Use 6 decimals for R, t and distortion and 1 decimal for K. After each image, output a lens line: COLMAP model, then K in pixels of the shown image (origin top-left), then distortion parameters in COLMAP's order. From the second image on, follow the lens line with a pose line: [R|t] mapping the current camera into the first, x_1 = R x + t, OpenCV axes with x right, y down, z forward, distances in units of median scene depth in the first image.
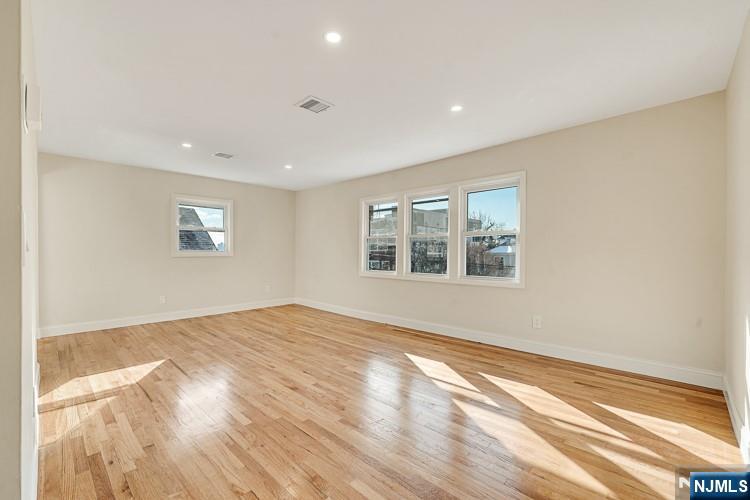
lens RADIAL K [[323.3, 0, 375.0], [0, 323.3, 250.0], [0, 0, 1]] dist [-0.000098, 0.000011]
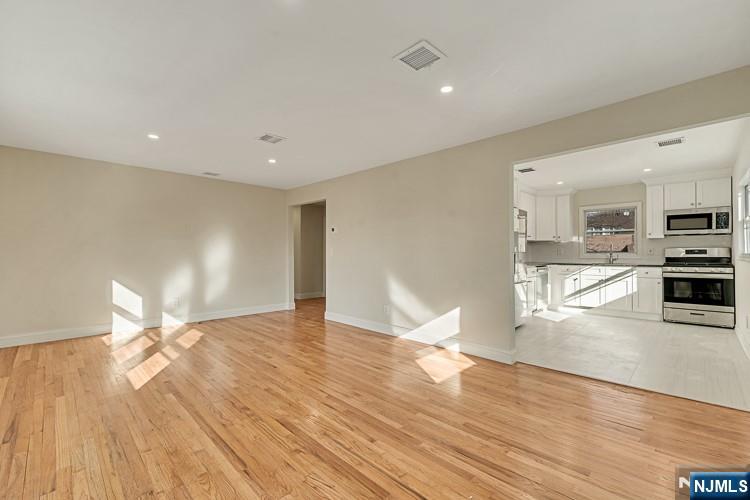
lens RADIAL K [[323.3, 0, 375.0], [0, 323.3, 250.0], [0, 0, 1]] dist [-0.000098, 0.000011]
pose [[-0.999868, 0.002531, 0.016029, -0.546312], [0.002362, 0.999941, -0.010567, 0.004035], [-0.016055, -0.010528, -0.999816, 2.004563]]
